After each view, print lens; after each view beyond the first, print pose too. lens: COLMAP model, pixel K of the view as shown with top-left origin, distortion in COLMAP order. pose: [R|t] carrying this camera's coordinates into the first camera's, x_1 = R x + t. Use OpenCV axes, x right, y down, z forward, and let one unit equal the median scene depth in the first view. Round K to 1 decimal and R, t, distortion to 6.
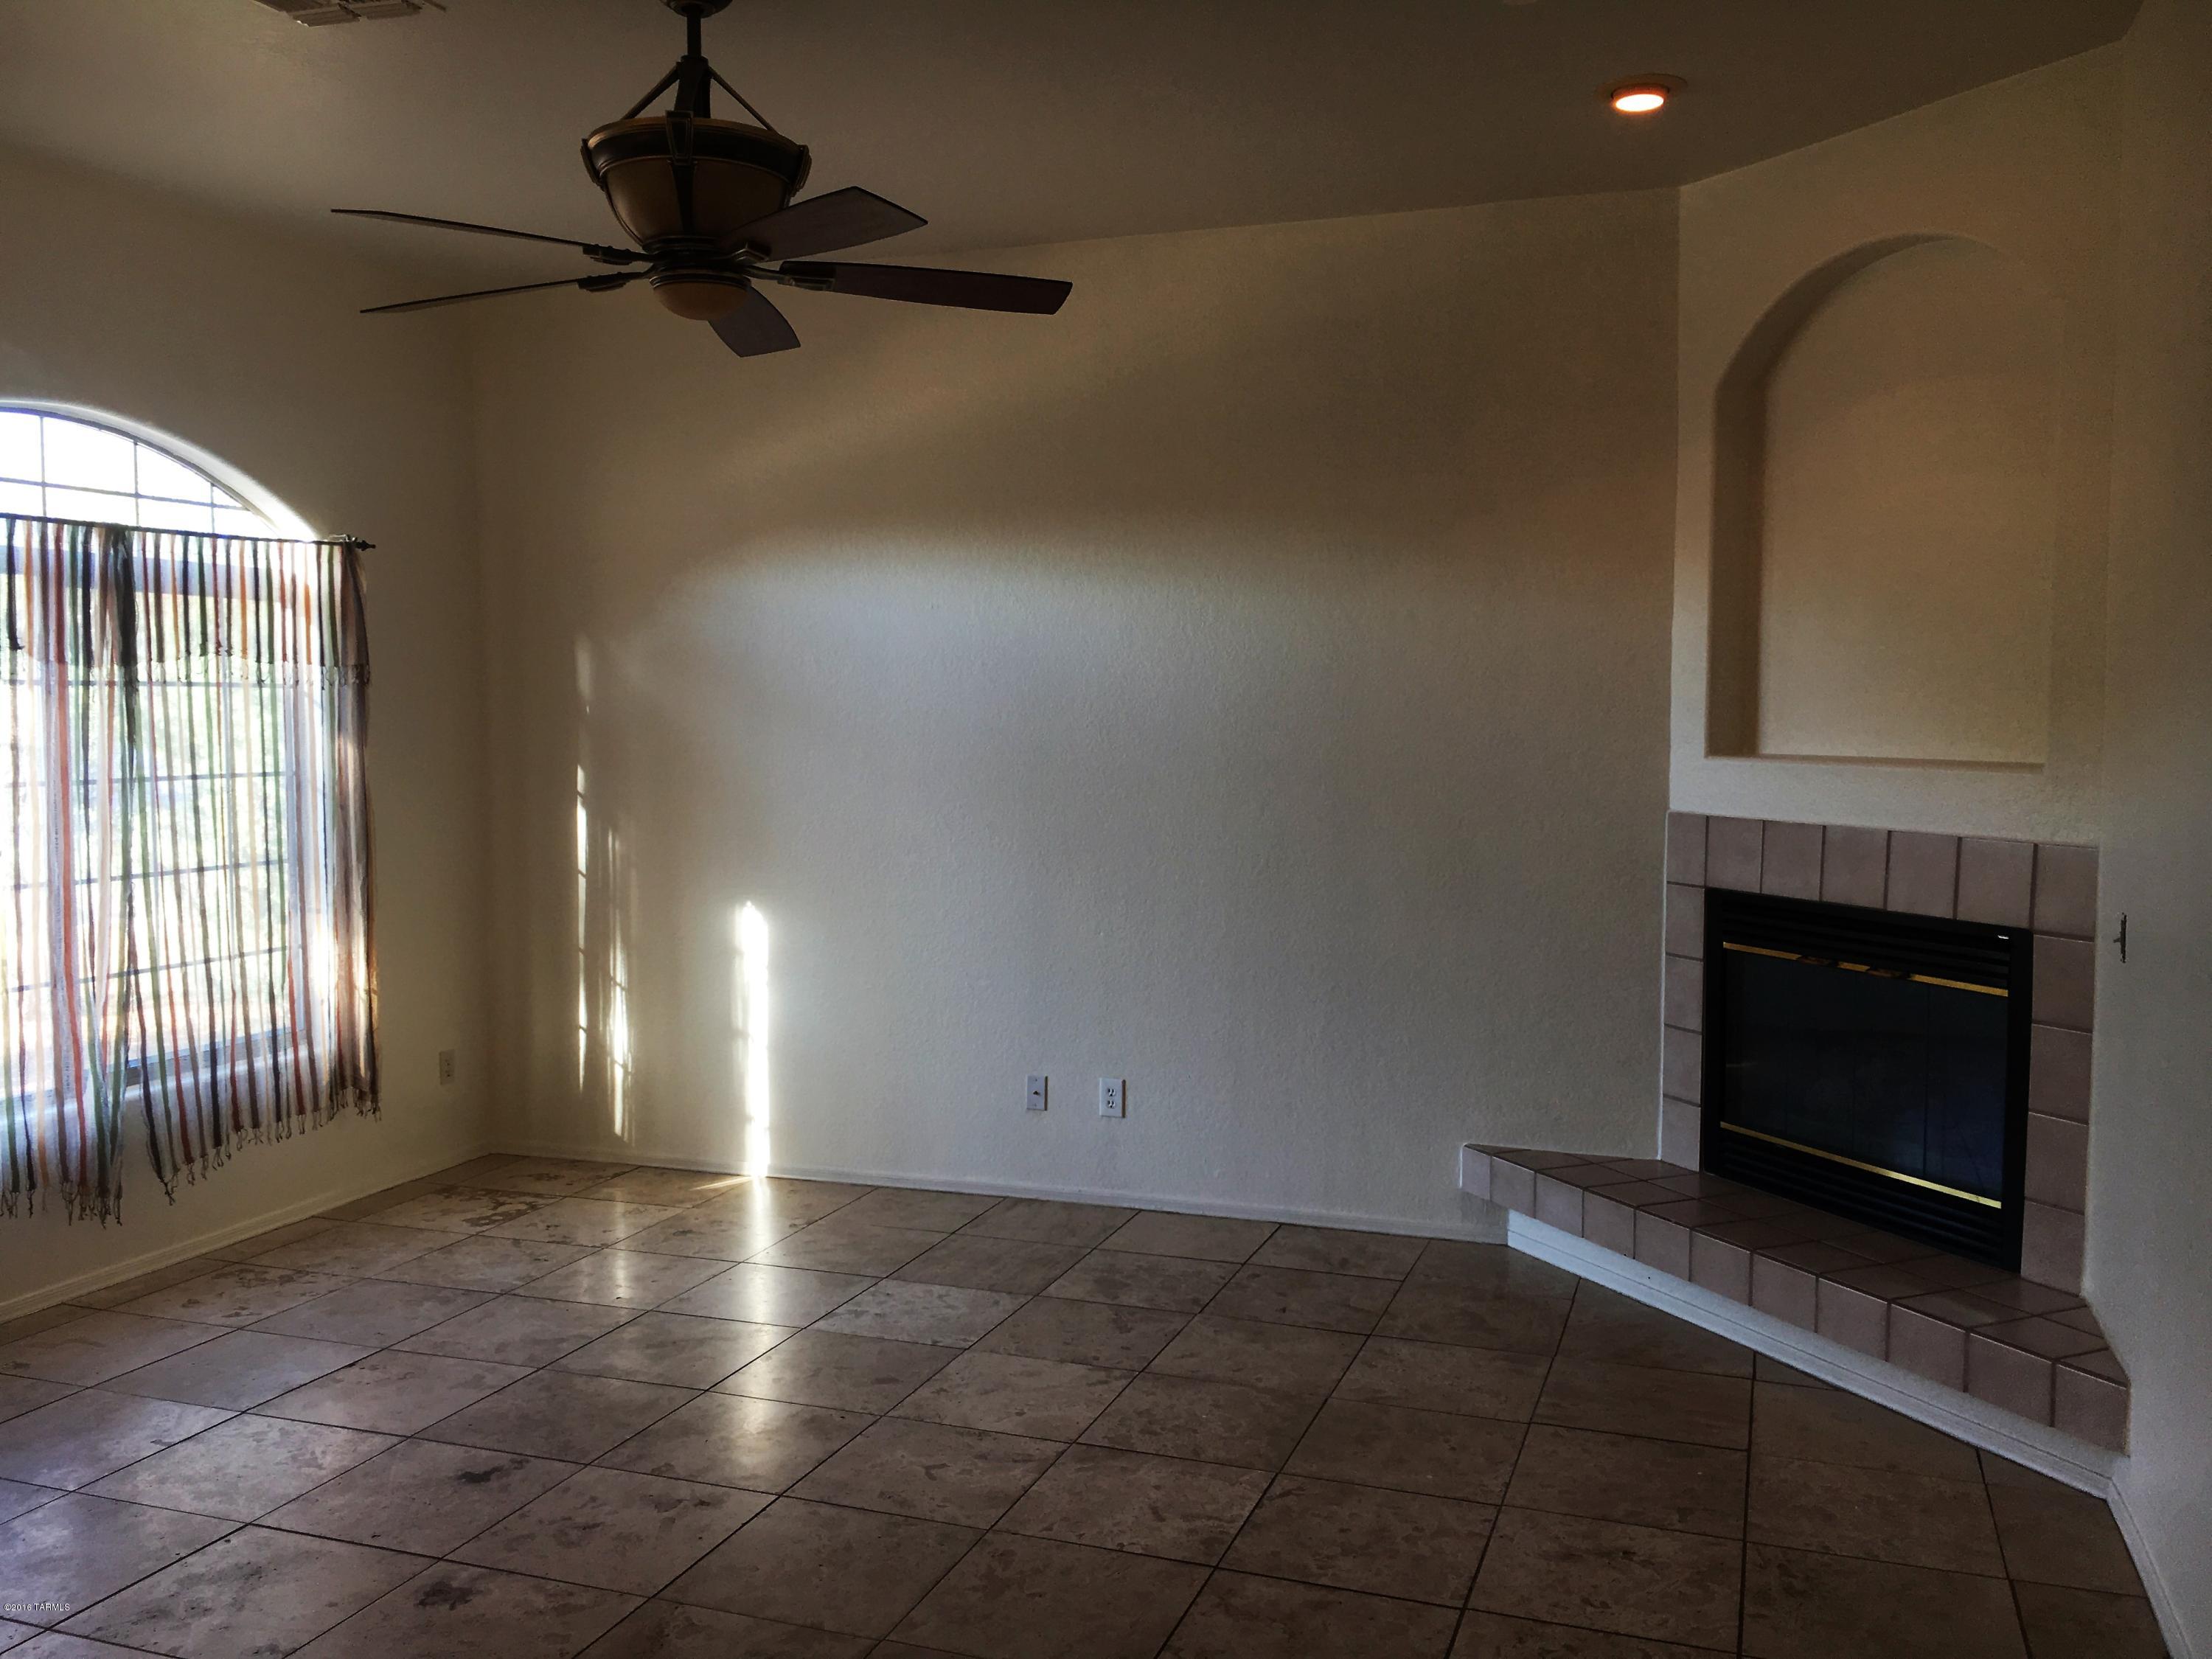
lens RADIAL K [[1946.9, 0, 1106.0], [0, 1946.9, 829.5], [0, 0, 1]] dist [0.096177, -0.130685]
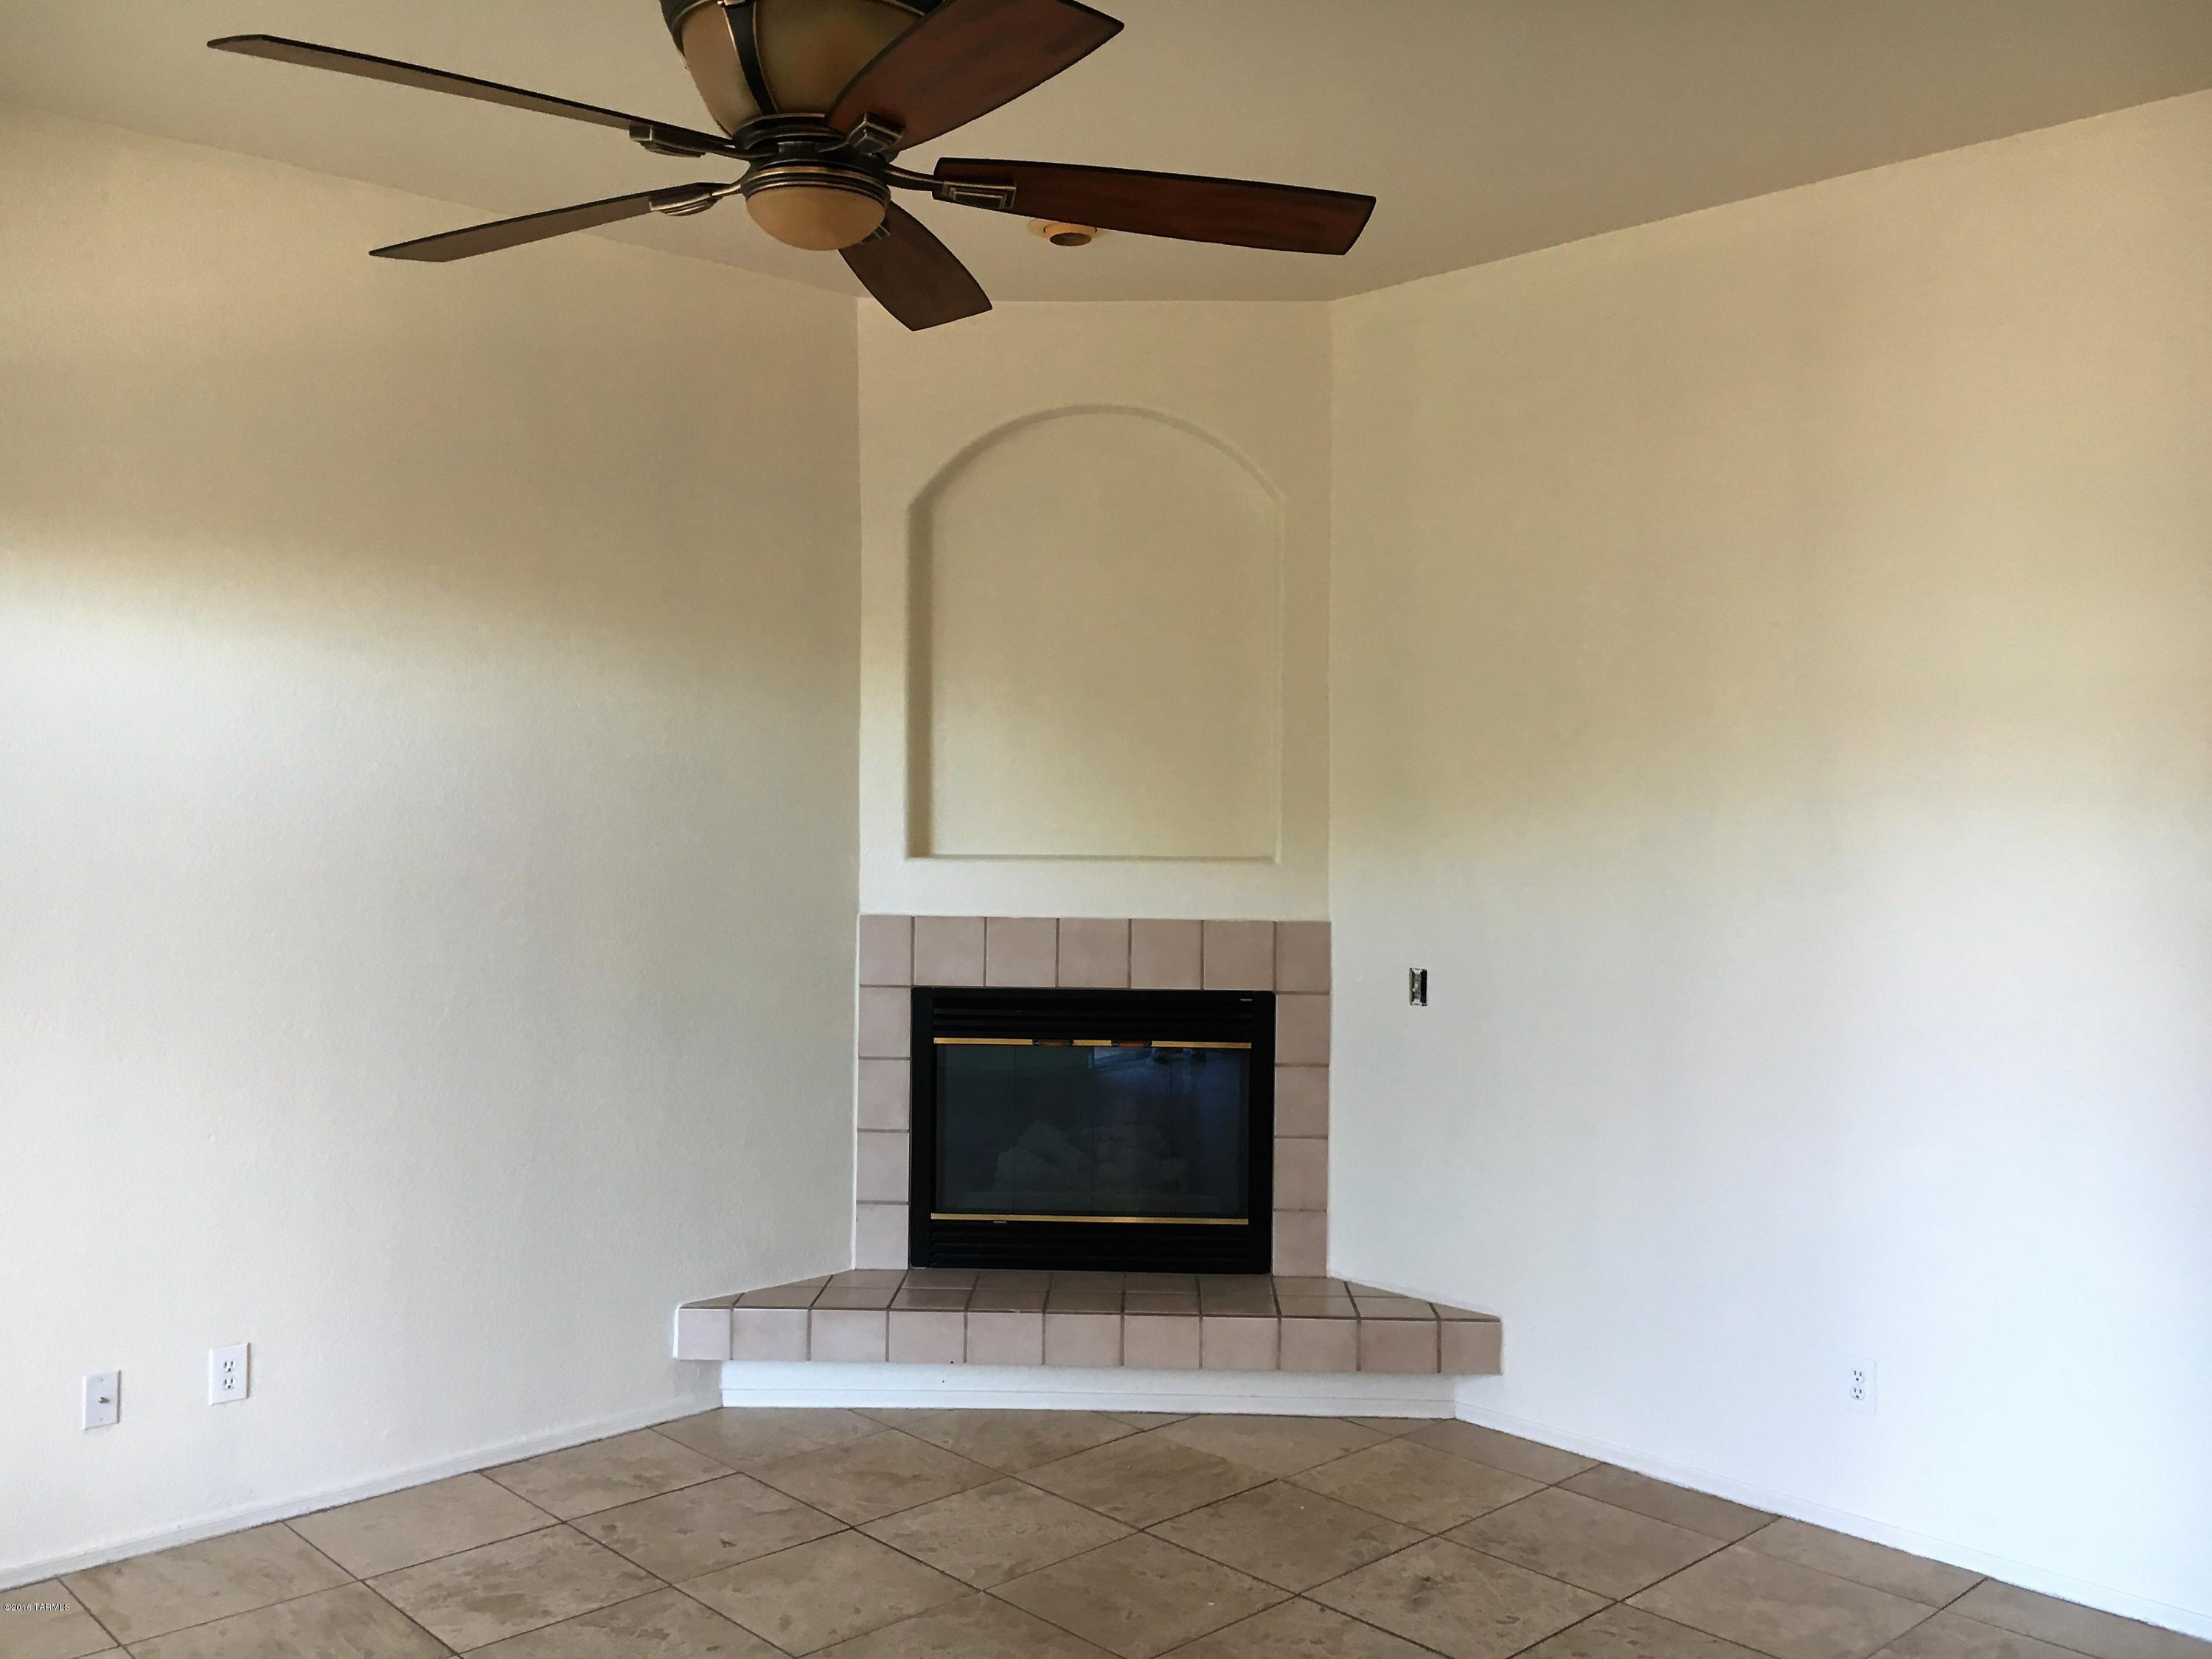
lens RADIAL K [[1946.9, 0, 1106.0], [0, 1946.9, 829.5], [0, 0, 1]] dist [0.096177, -0.130685]
pose [[0.432755, -0.013486, 0.901411, -0.566870], [0.053354, 0.998519, -0.010675, -0.036166], [-0.899931, 0.052713, 0.432834, 0.466031]]
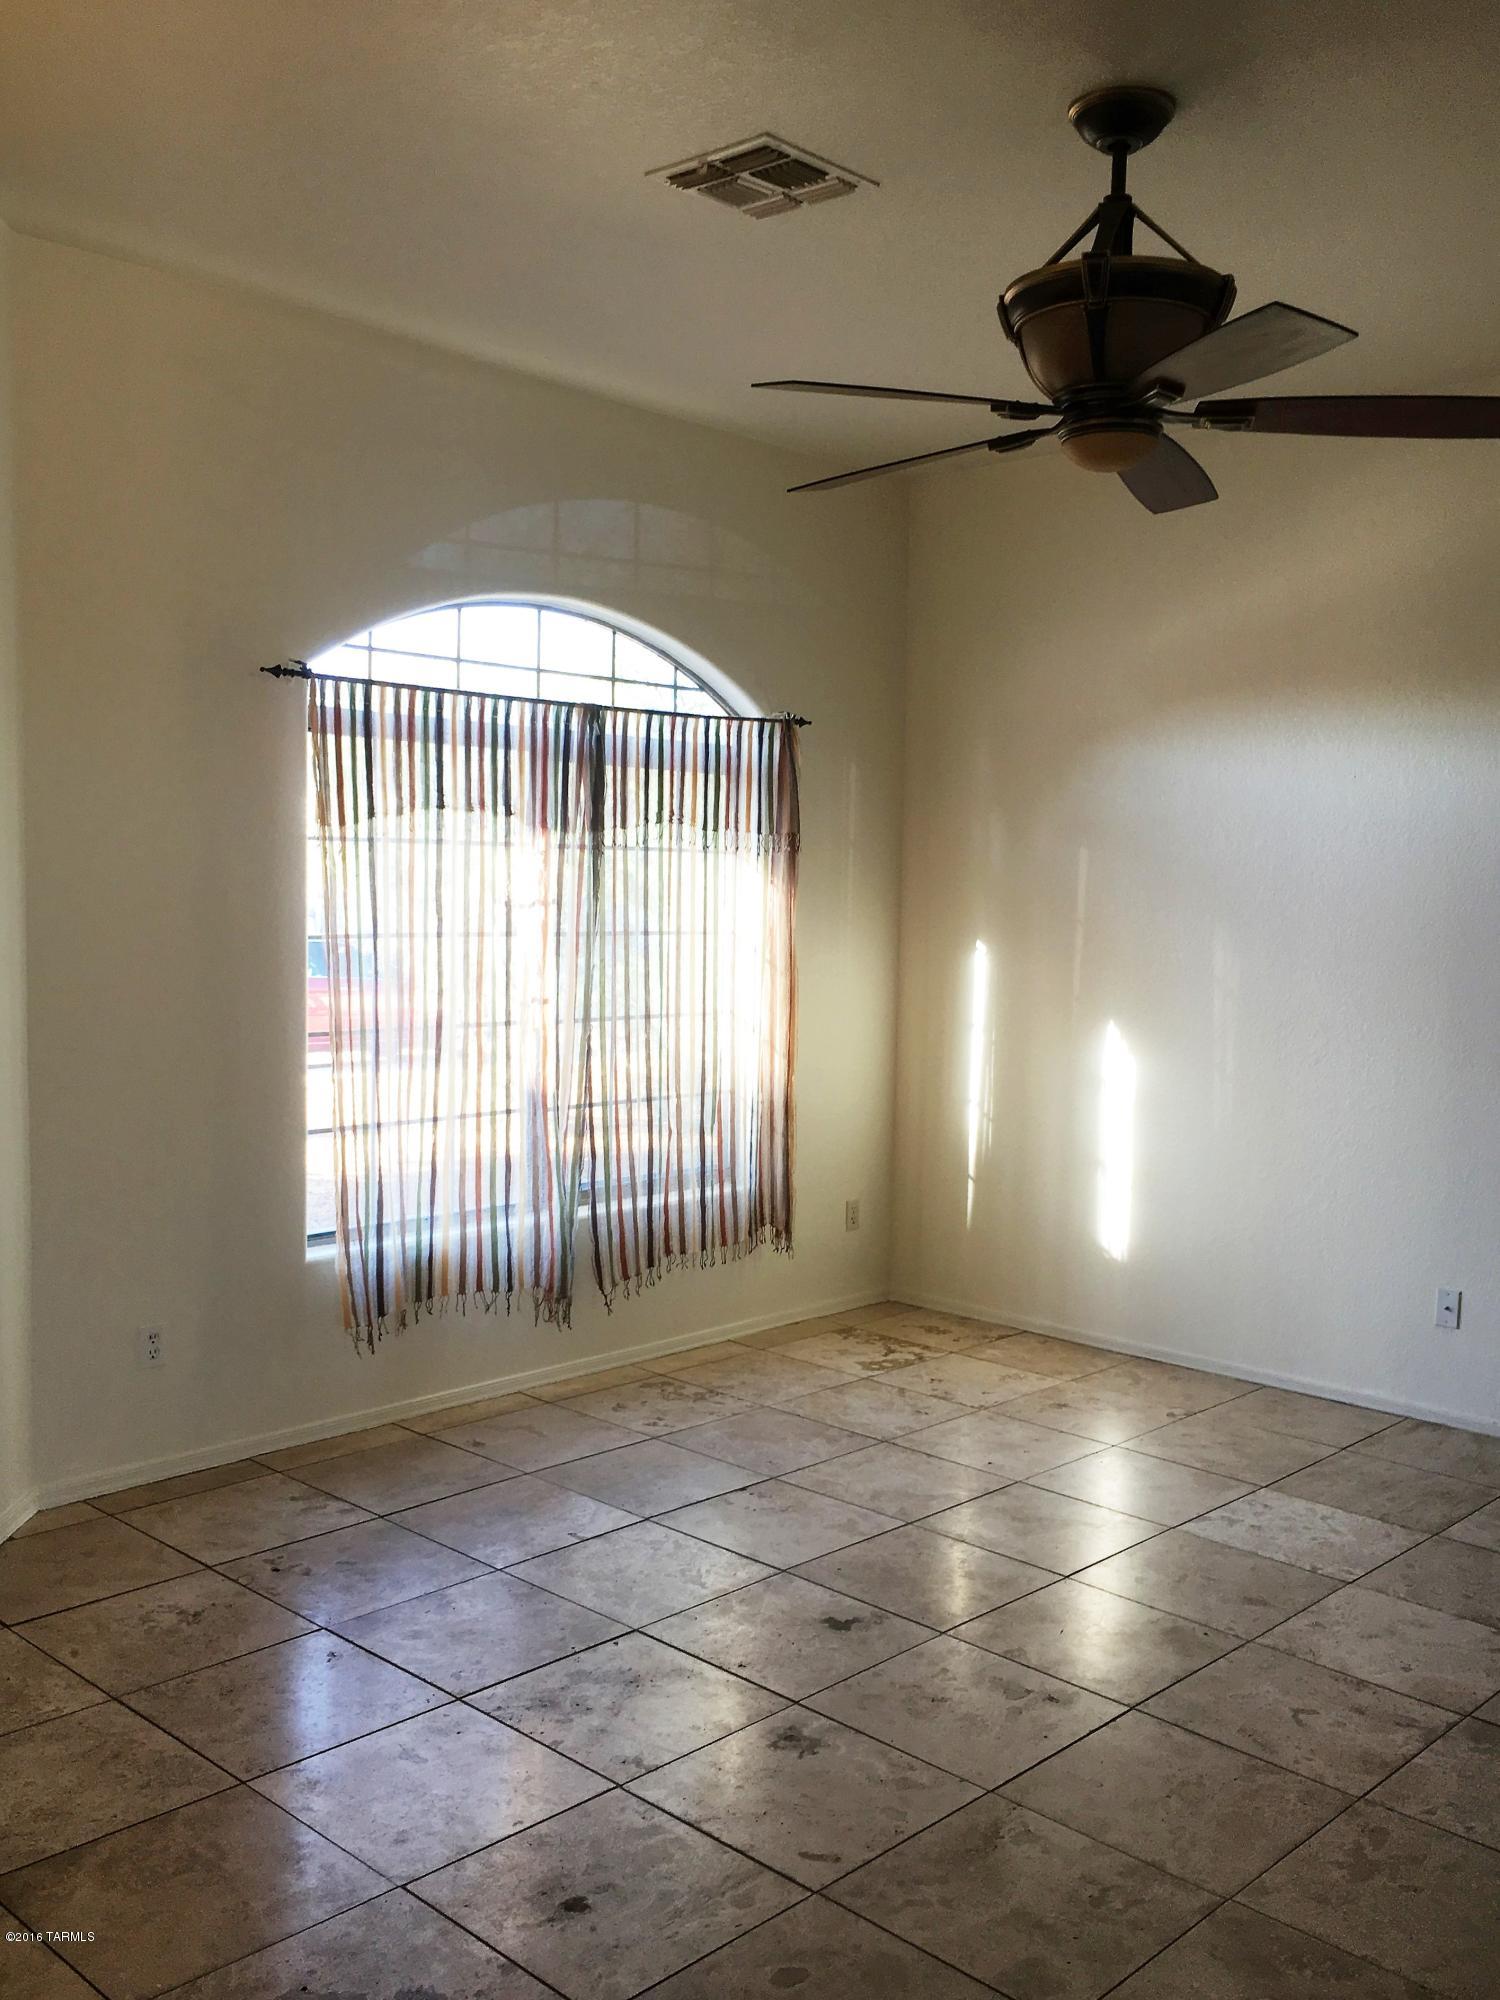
lens RADIAL K [[1848.1, 0, 750.0], [0, 1848.1, 1000.0], [0, 0, 1]] dist [0.078465, -0.102651]
pose [[0.916699, 0.048911, -0.396573, 0.005035], [-0.049149, 0.998746, 0.009568, -0.001744], [0.396544, 0.010721, 0.917953, 0.077645]]
